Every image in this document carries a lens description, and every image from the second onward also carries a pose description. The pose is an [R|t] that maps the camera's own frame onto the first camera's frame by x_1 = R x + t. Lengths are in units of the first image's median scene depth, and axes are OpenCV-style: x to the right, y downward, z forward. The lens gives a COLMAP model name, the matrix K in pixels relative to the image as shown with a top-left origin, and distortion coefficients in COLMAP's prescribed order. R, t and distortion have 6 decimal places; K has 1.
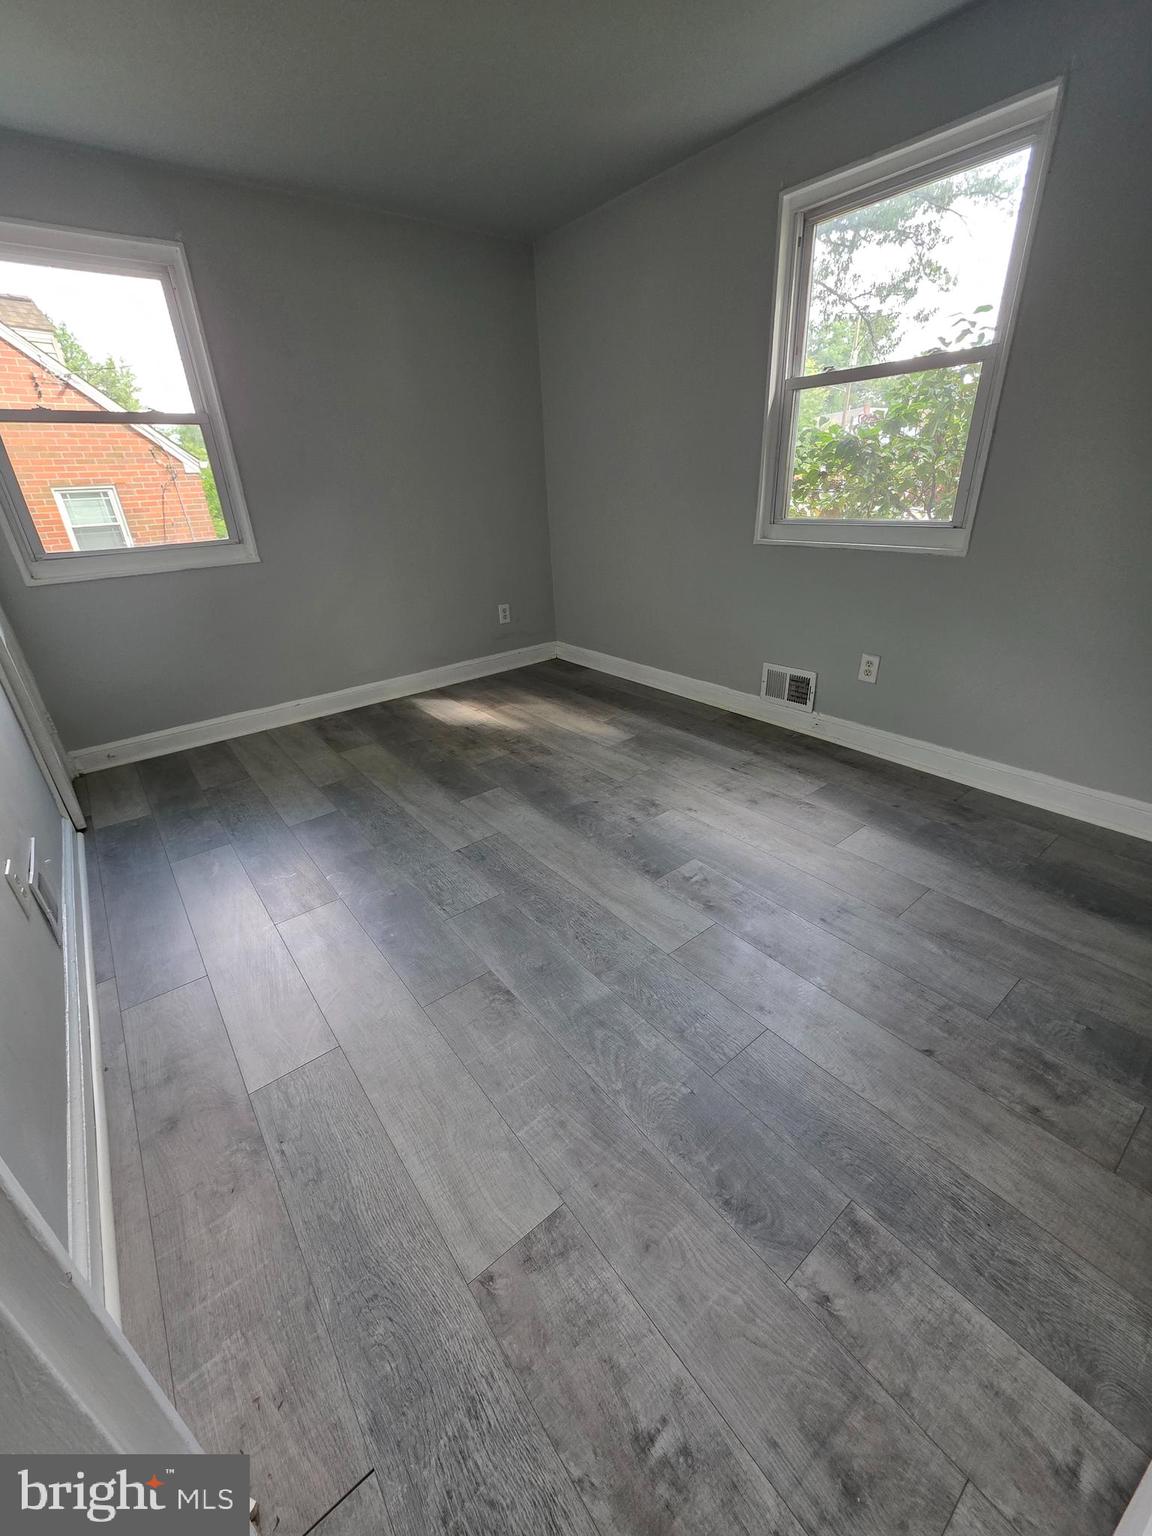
lens RADIAL K [[616.5, 0, 572.6], [0, 616.5, 766.2], [0, 0, 1]] dist [-0.000929, 0.000750]
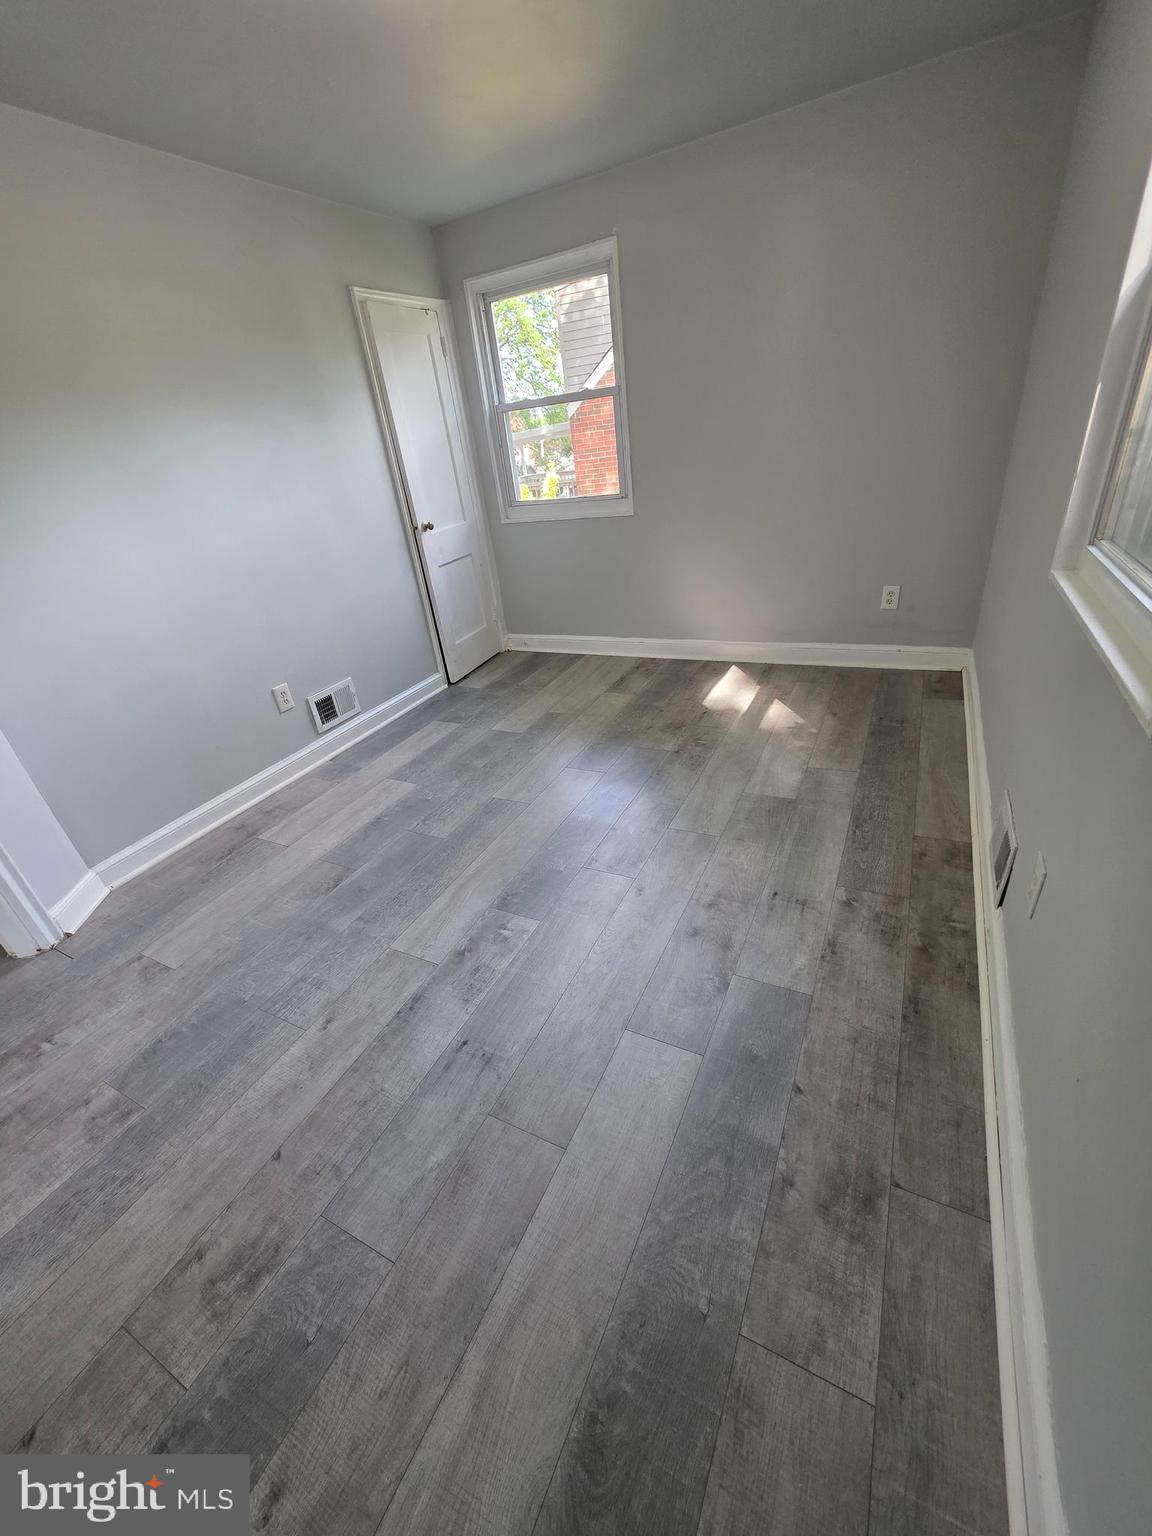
lens RADIAL K [[616.5, 0, 577.9], [0, 616.5, 764.2], [0, 0, 1]] dist [-0.000929, 0.000750]
pose [[0.420754, 0.422028, -0.803031, 1.026546], [-0.291924, 0.901103, 0.320613, -0.446024], [0.858922, 0.099525, 0.502343, 0.664924]]
